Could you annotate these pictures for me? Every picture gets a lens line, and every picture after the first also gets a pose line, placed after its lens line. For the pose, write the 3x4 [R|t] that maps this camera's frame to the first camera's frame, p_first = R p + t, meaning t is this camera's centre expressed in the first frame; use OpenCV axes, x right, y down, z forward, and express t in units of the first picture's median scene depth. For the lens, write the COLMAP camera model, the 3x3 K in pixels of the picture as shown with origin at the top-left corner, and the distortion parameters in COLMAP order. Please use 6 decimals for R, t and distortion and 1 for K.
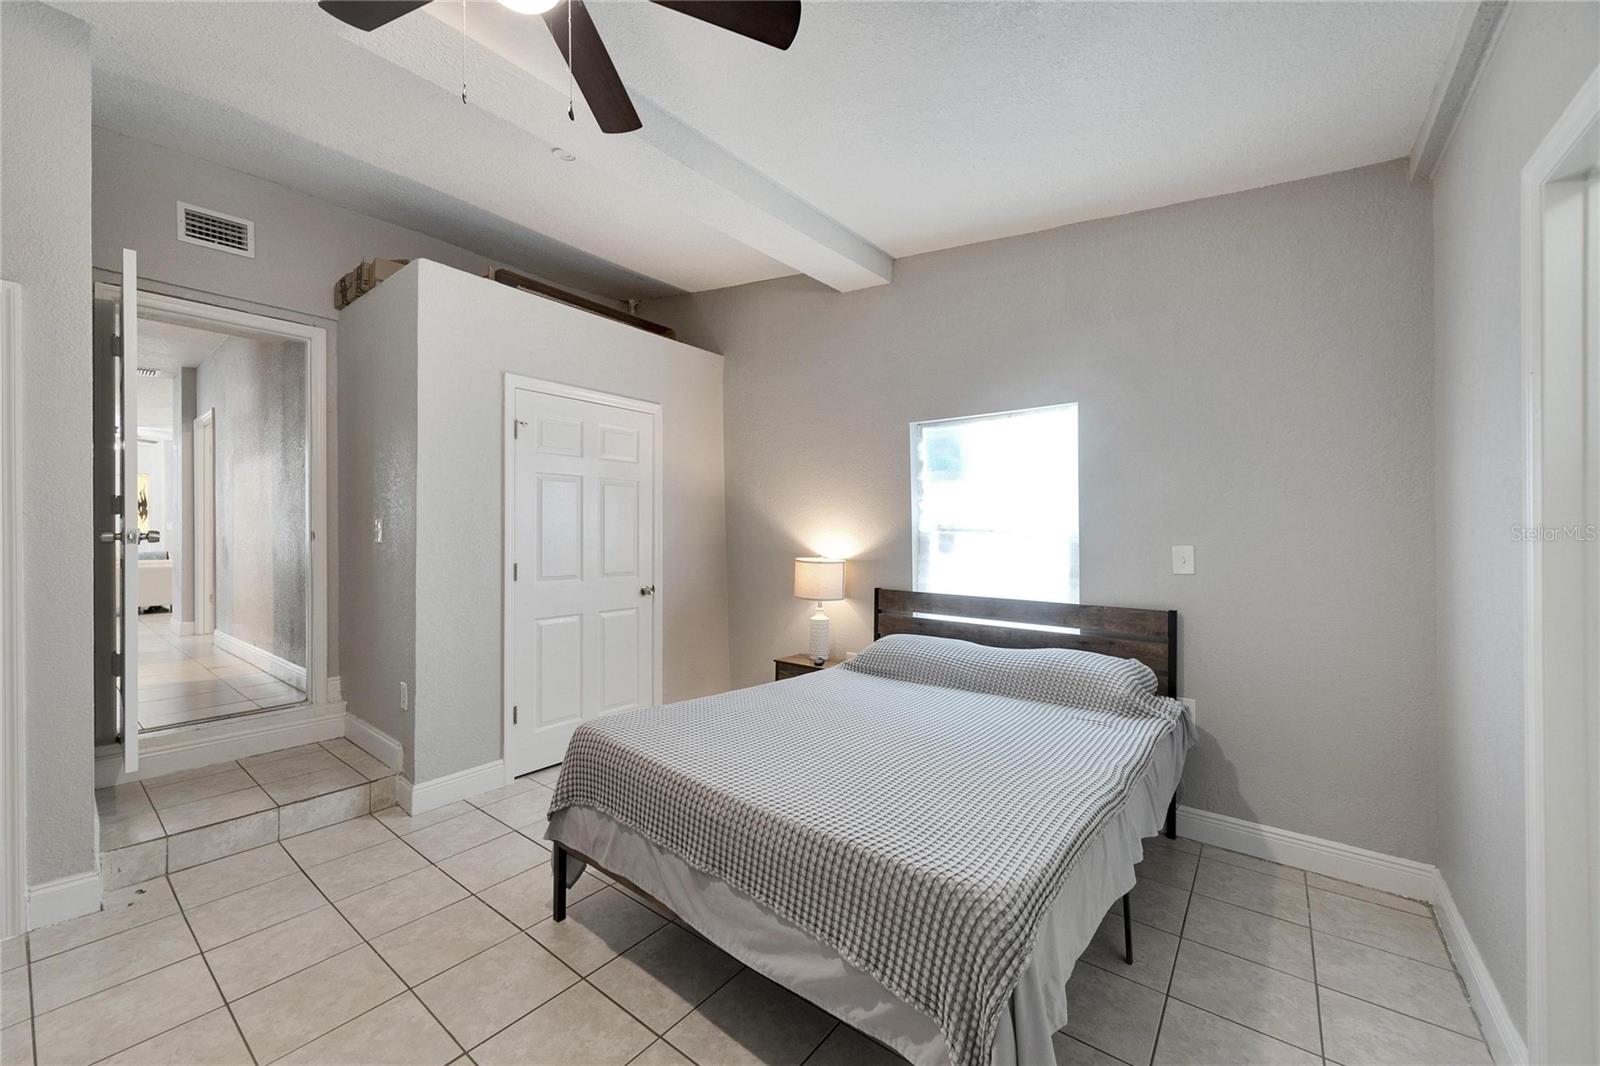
lens RADIAL K [[615.4, 0, 782.1], [0, 615.4, 529.4], [0, 0, 1]] dist [-0.004408, 0.001471]
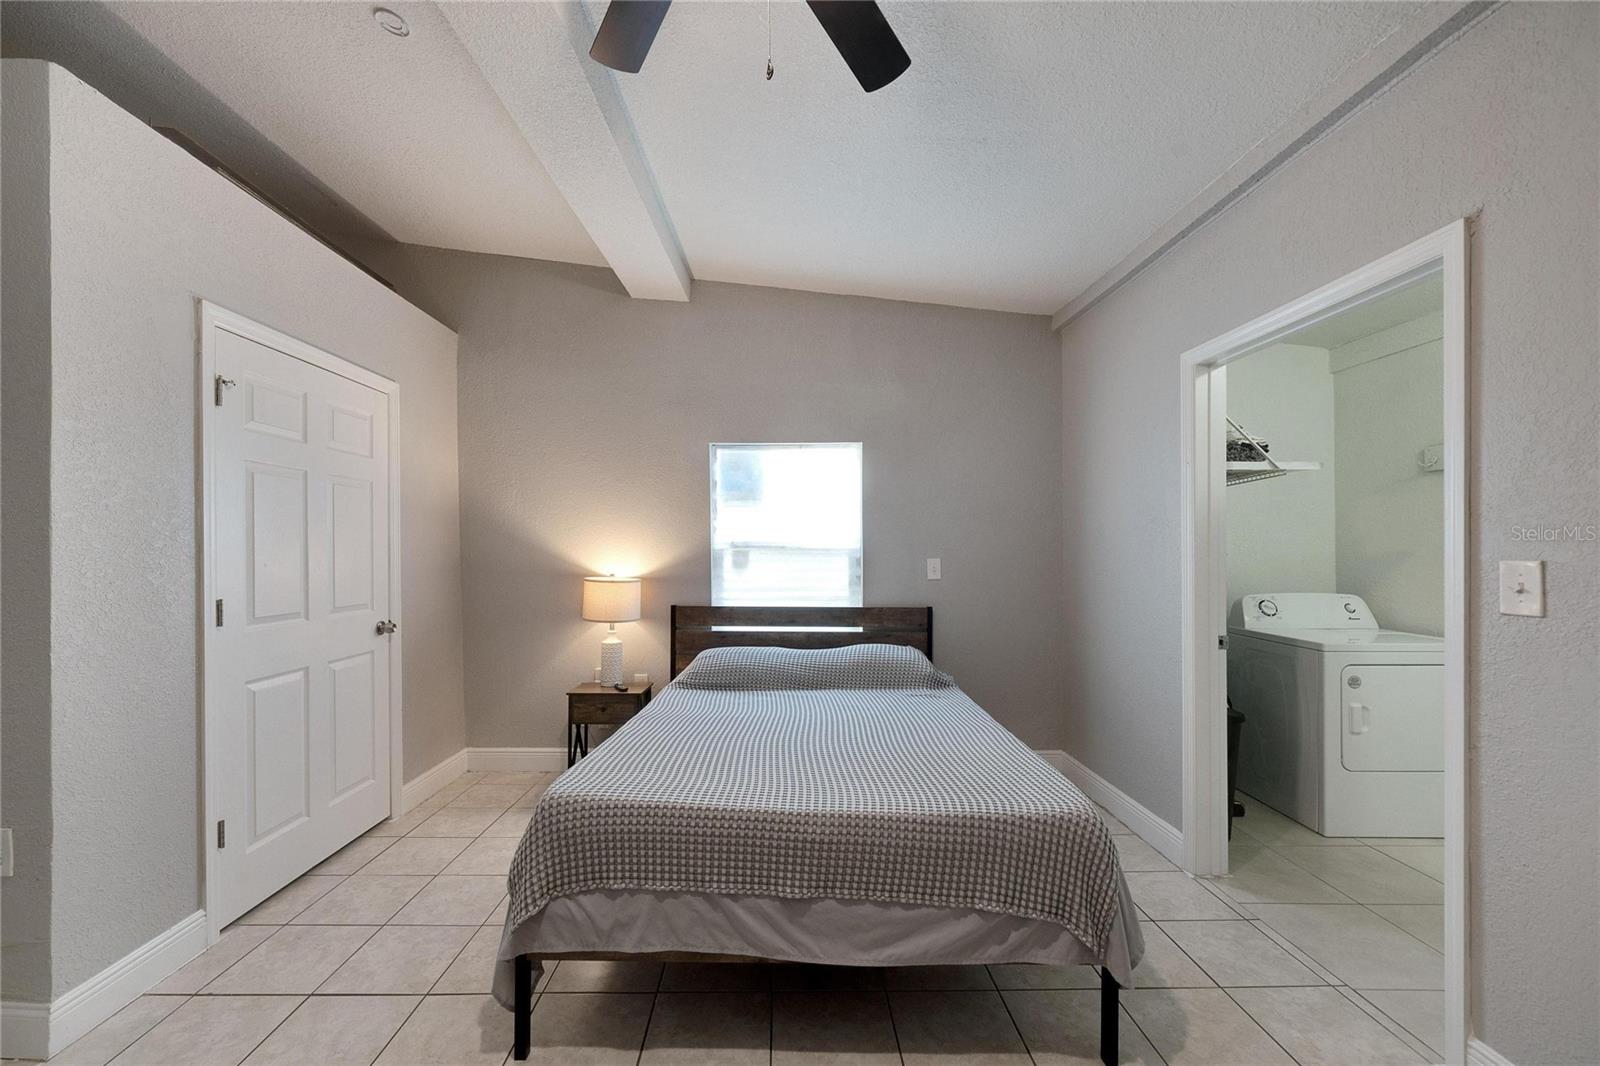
lens RADIAL K [[615.4, 0, 784.0], [0, 615.4, 548.5], [0, 0, 1]] dist [-0.004408, 0.001471]
pose [[0.779726, -0.002909, 0.626114, -0.370299], [0.000303, 0.999991, 0.004268, -0.000941], [-0.626121, -0.003138, 0.779720, 0.127071]]
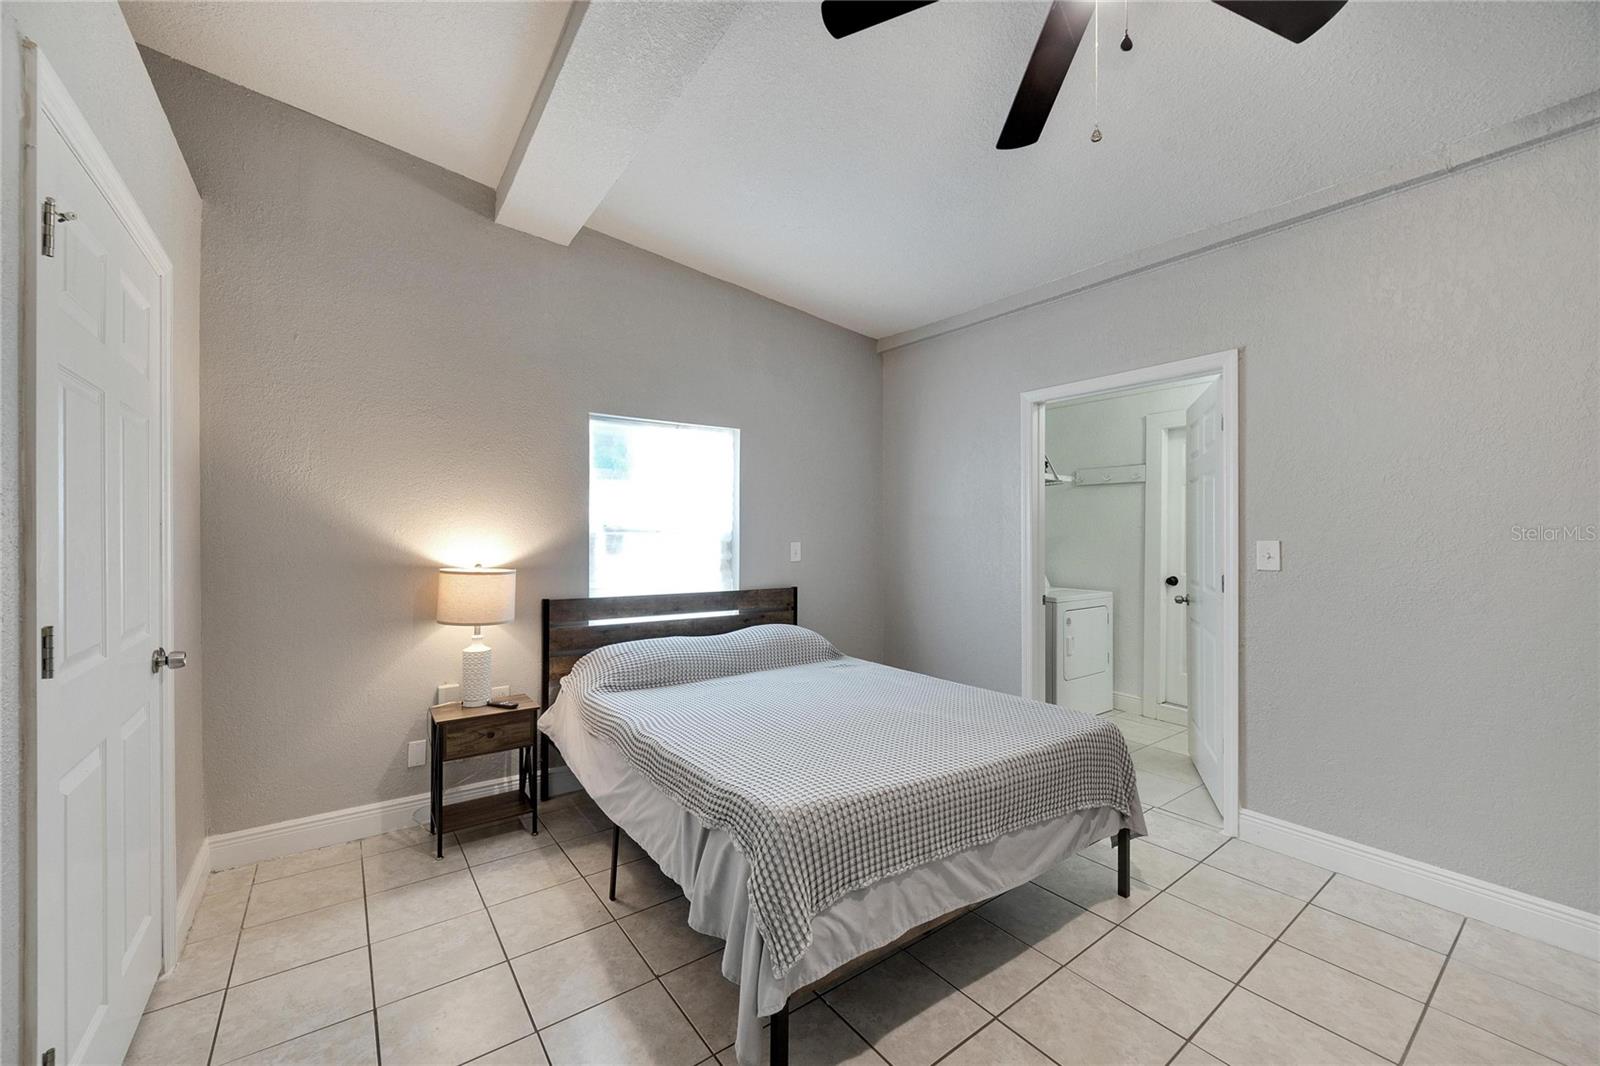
lens RADIAL K [[615.4, 0, 780.4], [0, 615.4, 528.5], [0, 0, 1]] dist [-0.004408, 0.001471]
pose [[0.278900, 0.006207, 0.960300, -0.634267], [-0.005605, 0.999973, -0.004835, 0.000910], [-0.960304, -0.004034, 0.278927, 0.515549]]
